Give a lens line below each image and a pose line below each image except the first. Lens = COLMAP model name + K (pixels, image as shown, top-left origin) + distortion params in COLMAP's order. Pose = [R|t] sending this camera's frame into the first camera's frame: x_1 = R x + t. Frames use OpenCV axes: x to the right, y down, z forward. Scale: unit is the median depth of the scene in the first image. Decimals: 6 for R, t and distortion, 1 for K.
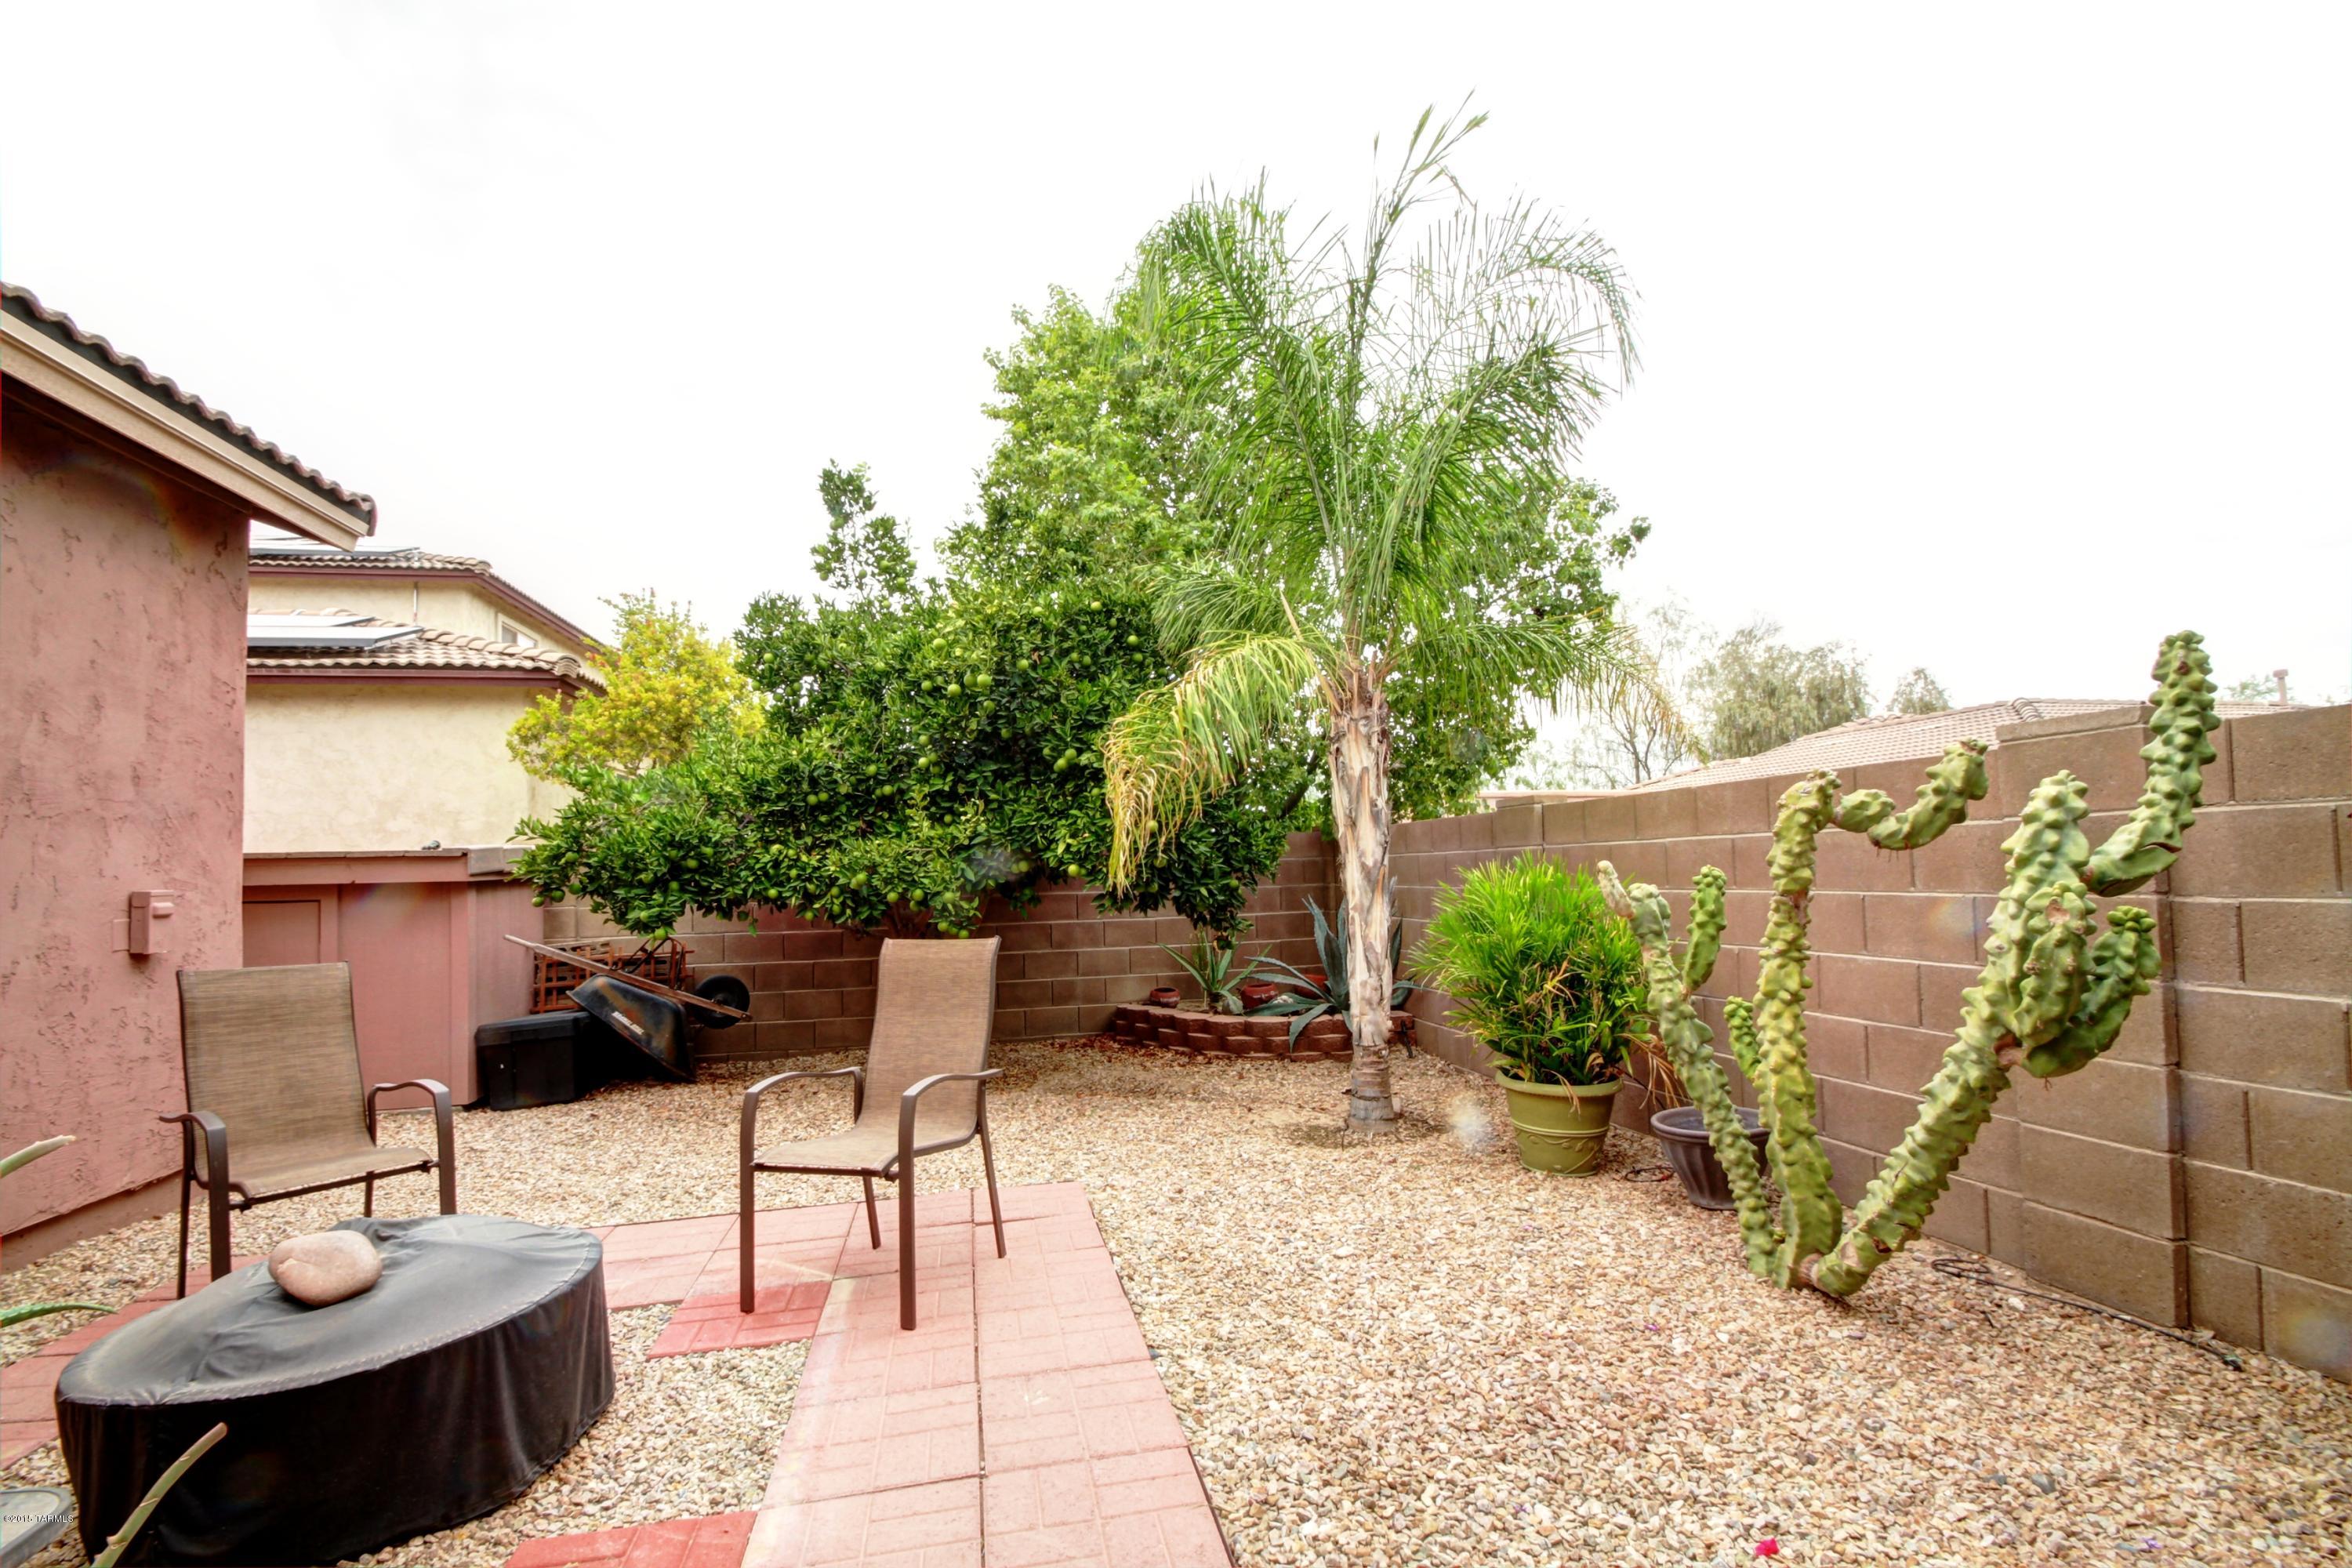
lens RADIAL K [[1092.4, 0, 1216.5], [0, 1092.4, 845.7], [0, 0, 1]] dist [0.001669, -0.000539]
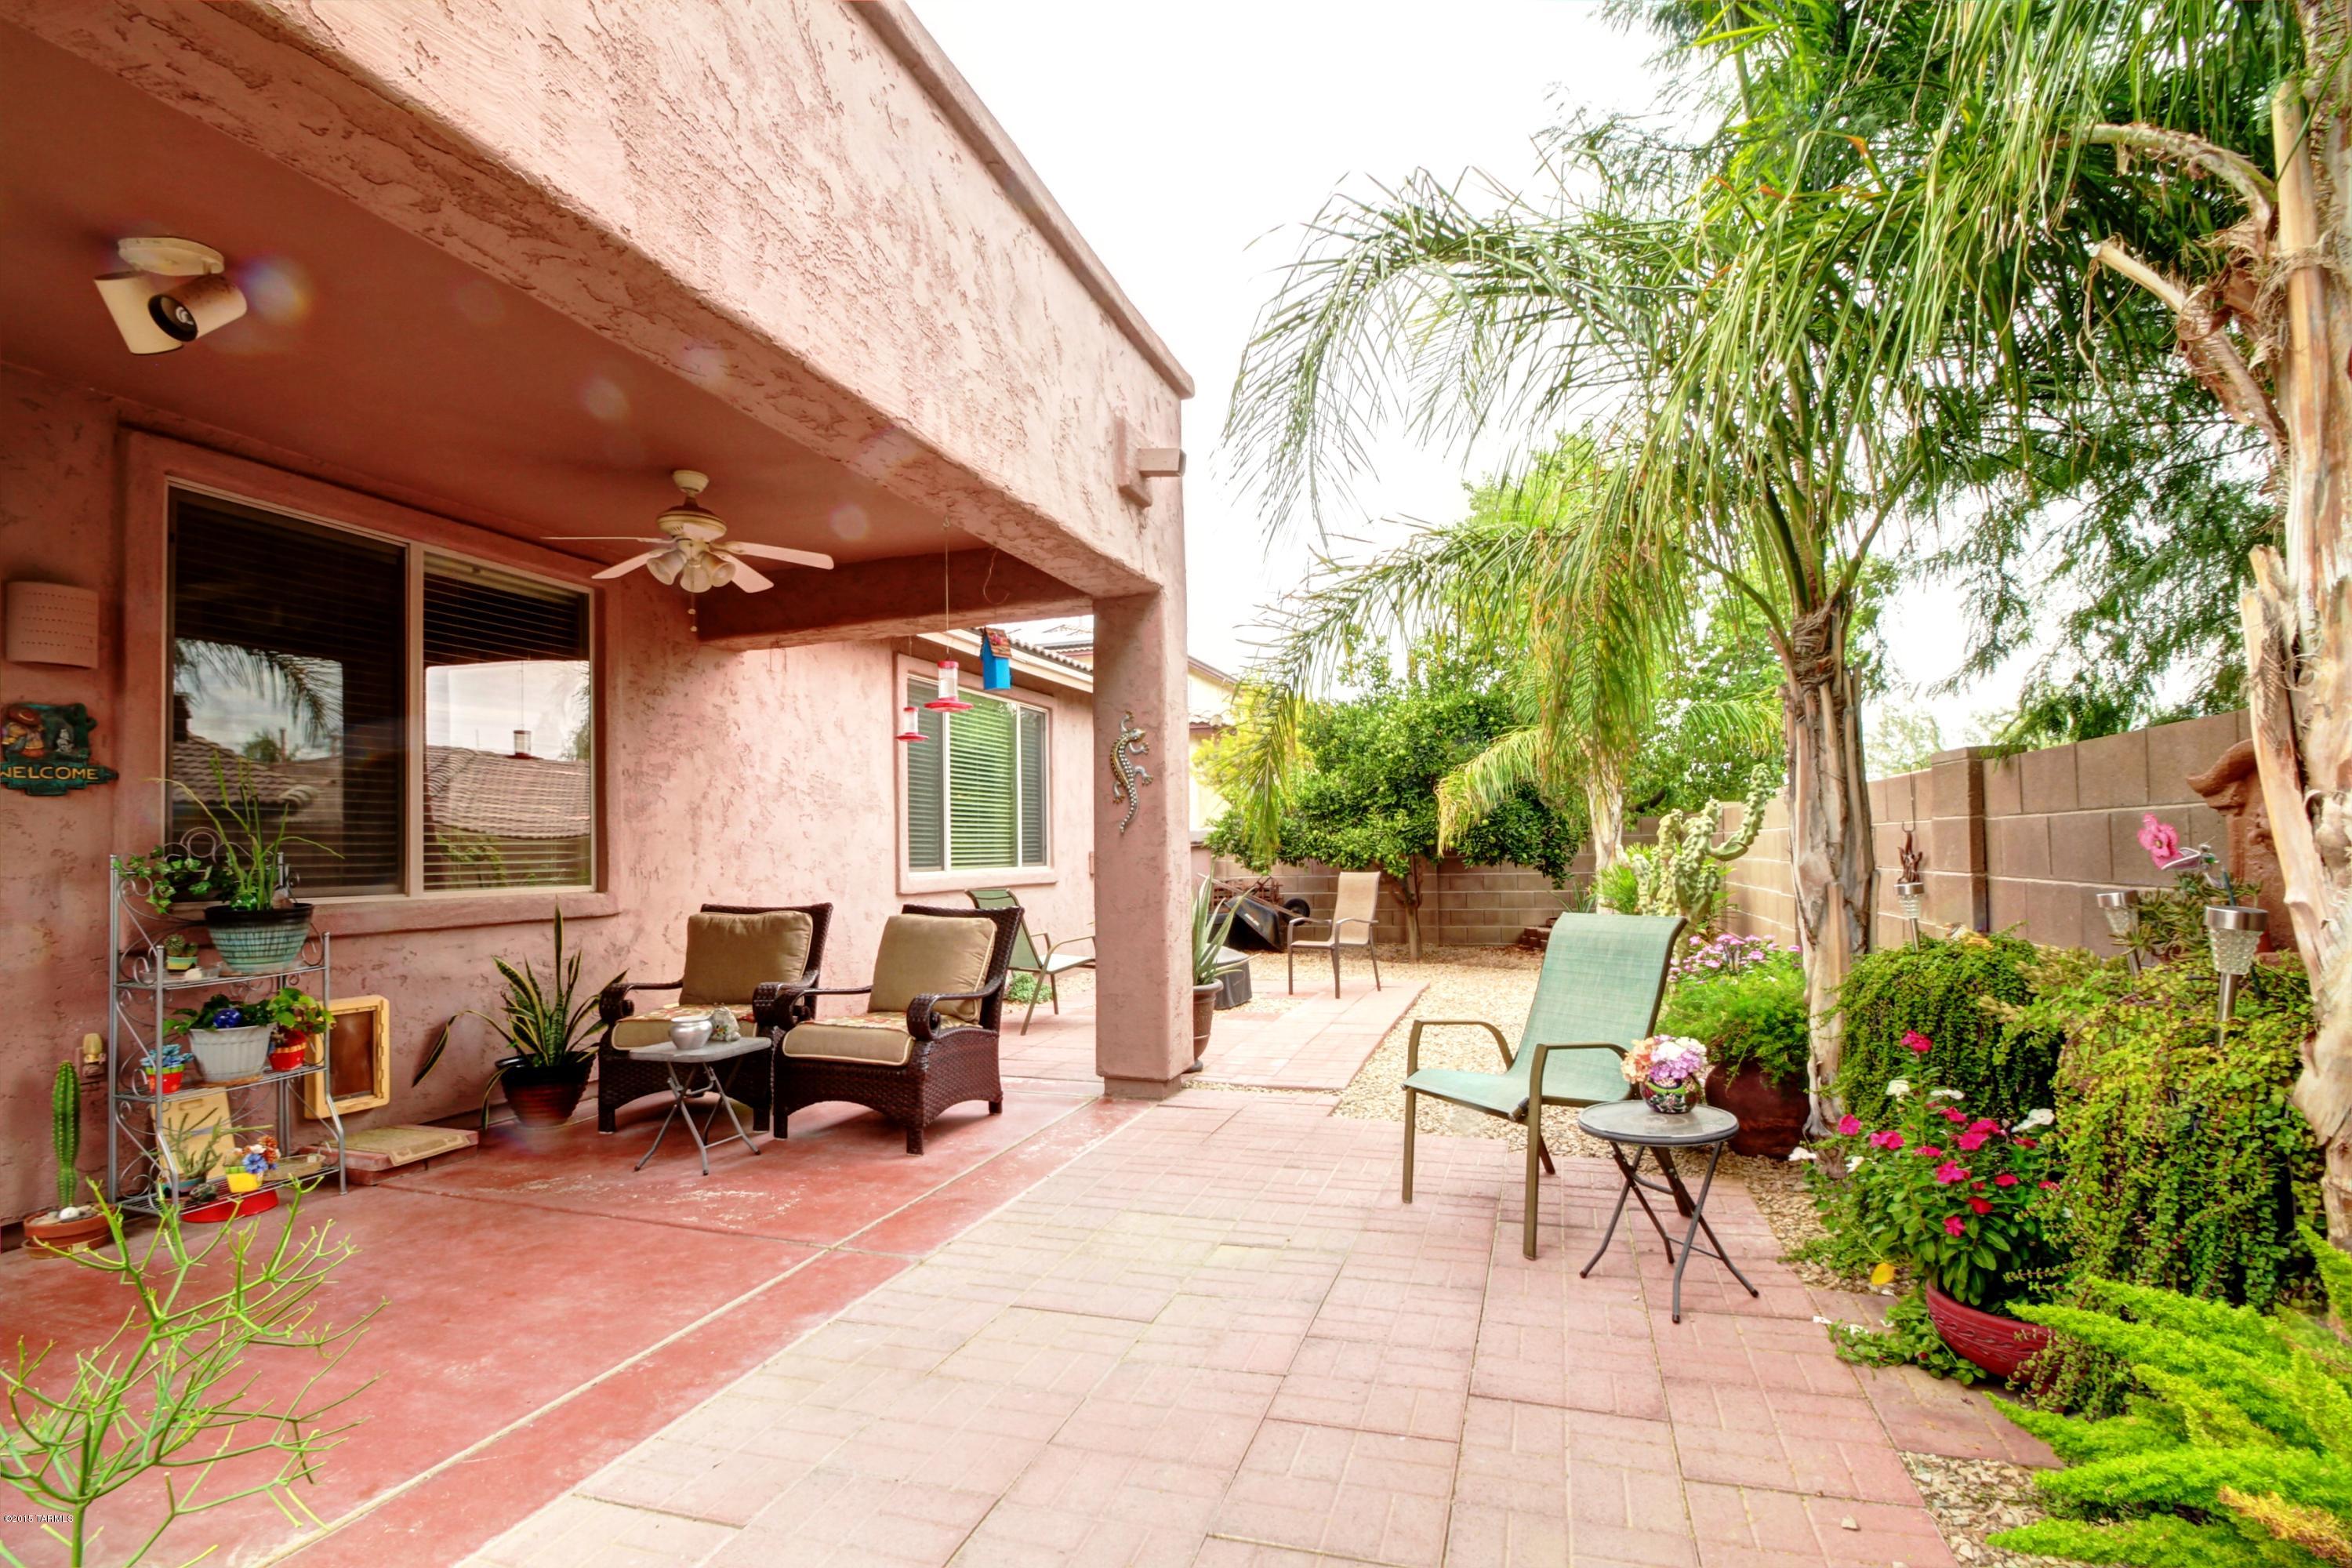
lens RADIAL K [[1092.4, 0, 1185.2], [0, 1092.4, 794.0], [0, 0, 1]] dist [0.001669, -0.000539]
pose [[0.852330, -0.016532, -0.522742, 0.492314], [0.009505, 0.999825, -0.016123, -0.041239], [0.522917, 0.008773, 0.852338, -0.932930]]
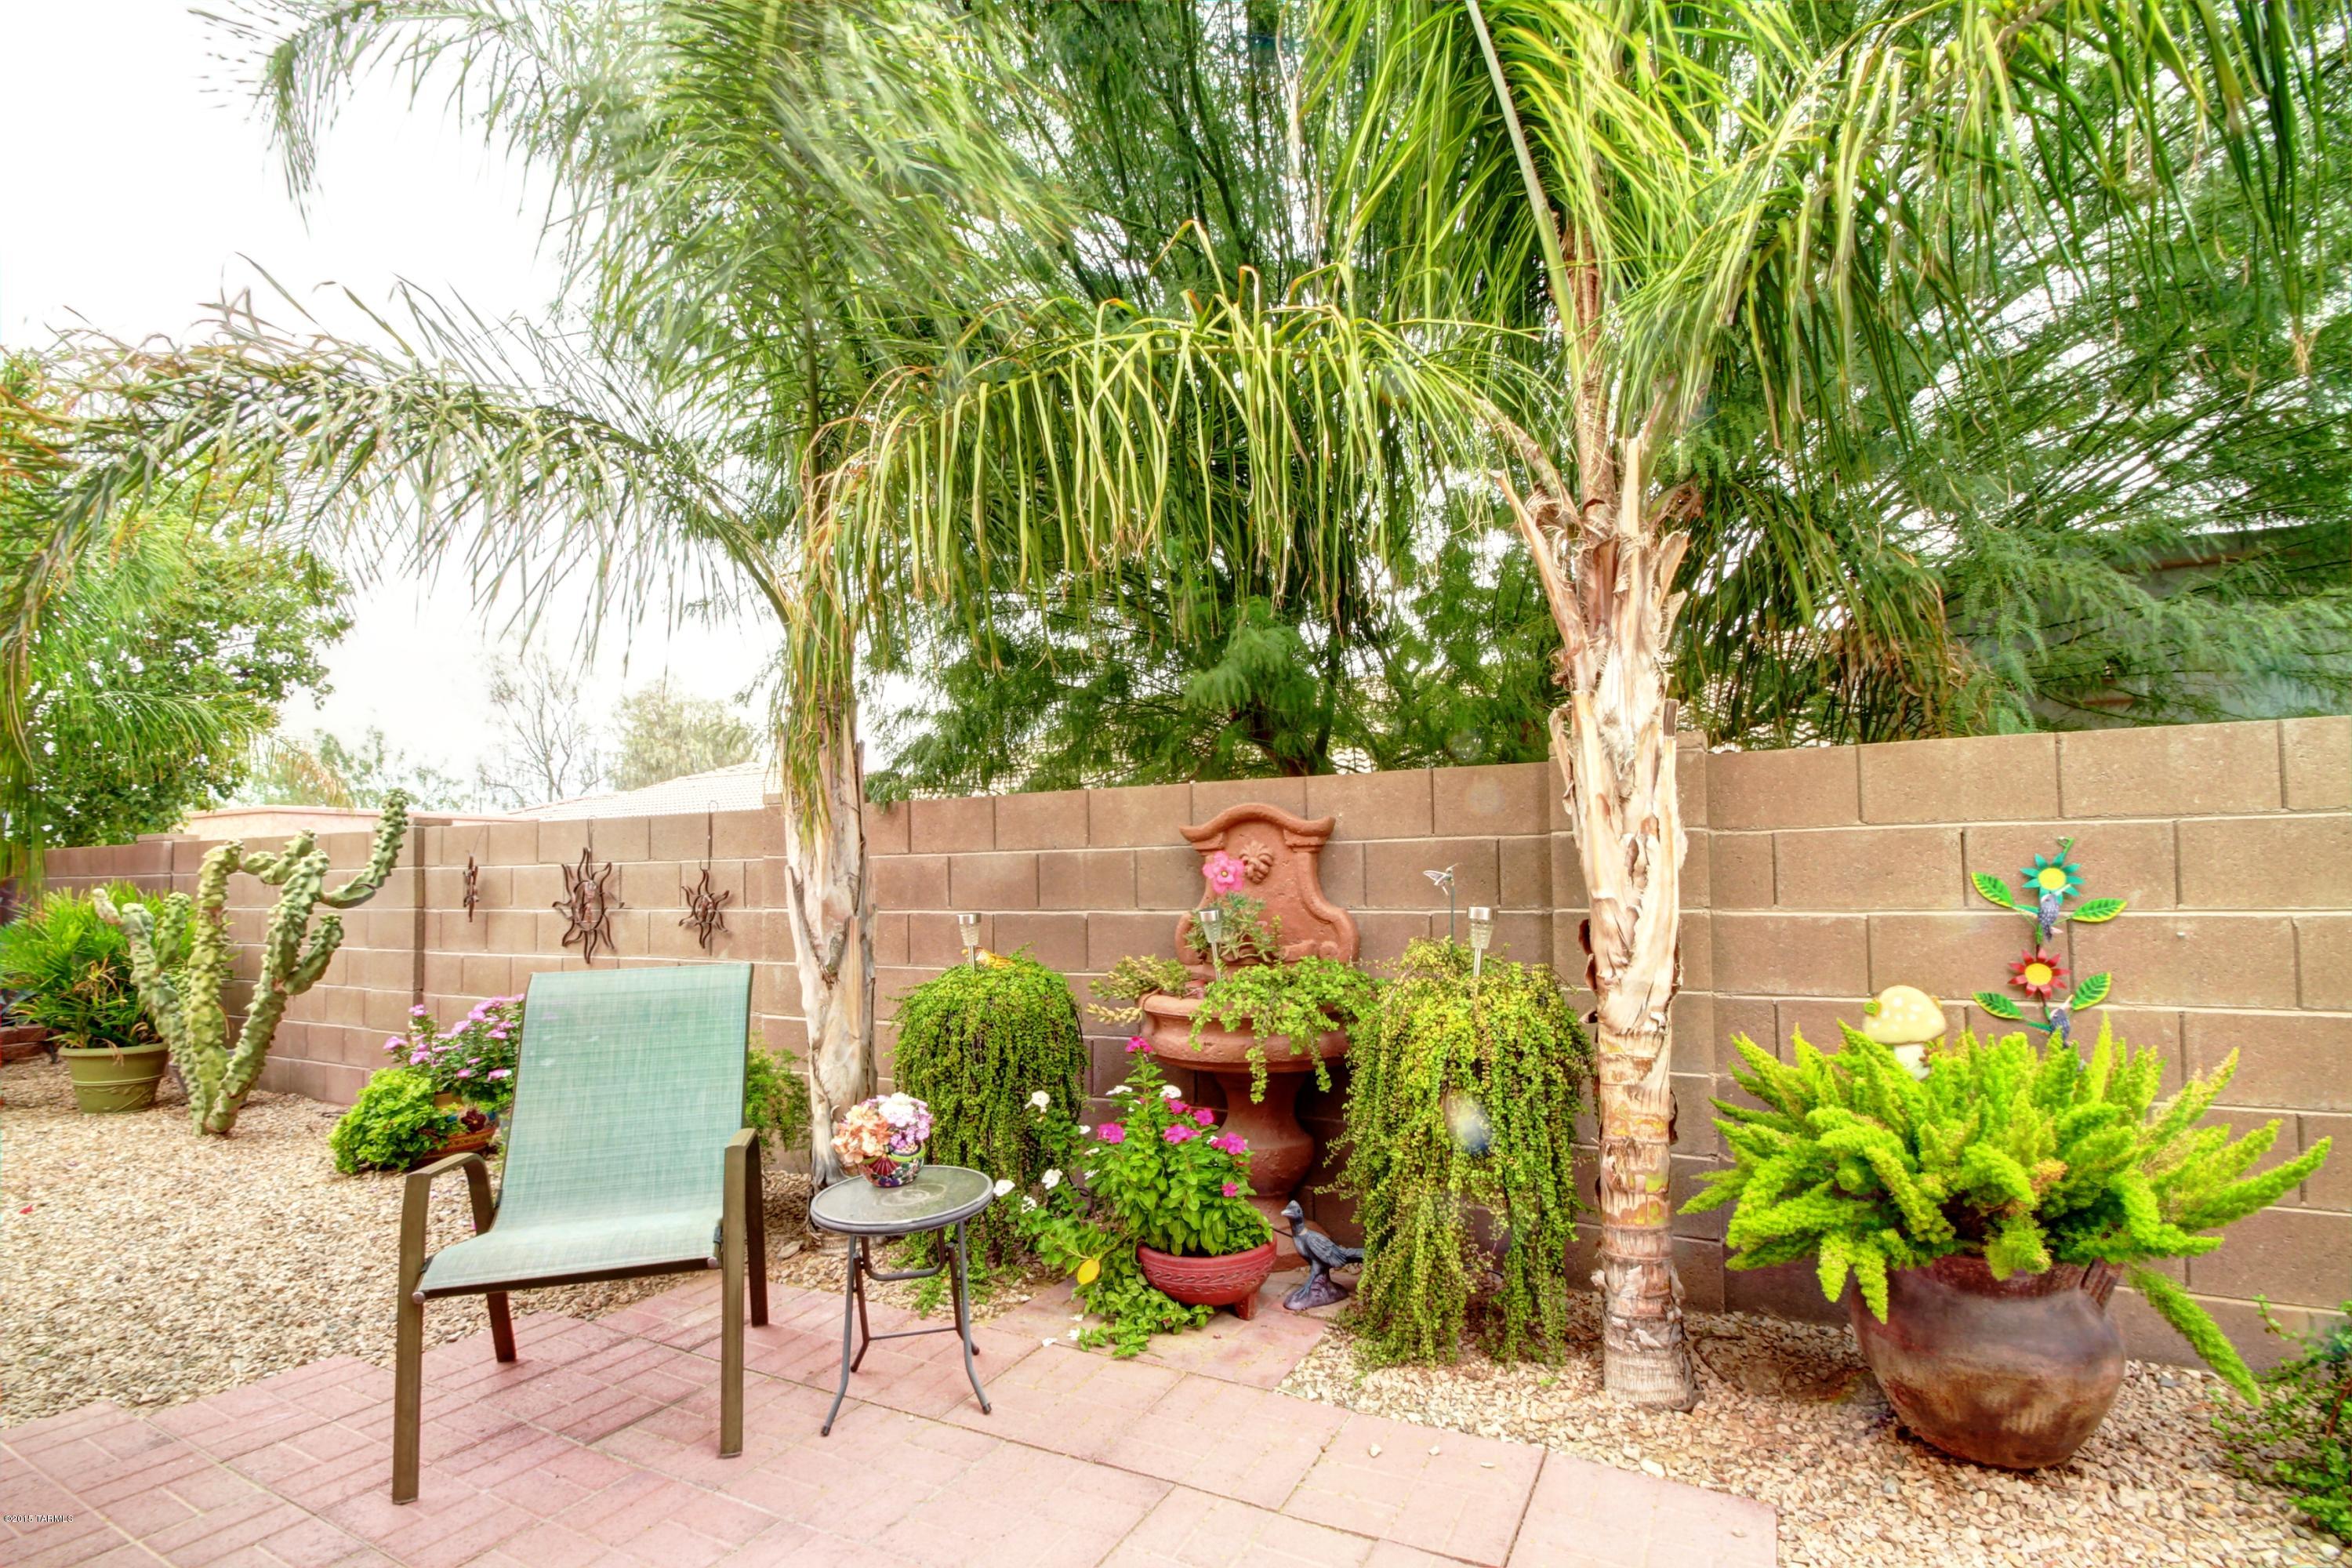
lens RADIAL K [[1092.4, 0, 1218.4], [0, 1092.4, 835.5], [0, 0, 1]] dist [0.001669, -0.000539]
pose [[0.656736, 0.041636, 0.752970, 0.139318], [-0.021669, 0.999104, -0.036346, -0.024452], [-0.753809, 0.007554, 0.657050, -0.750627]]
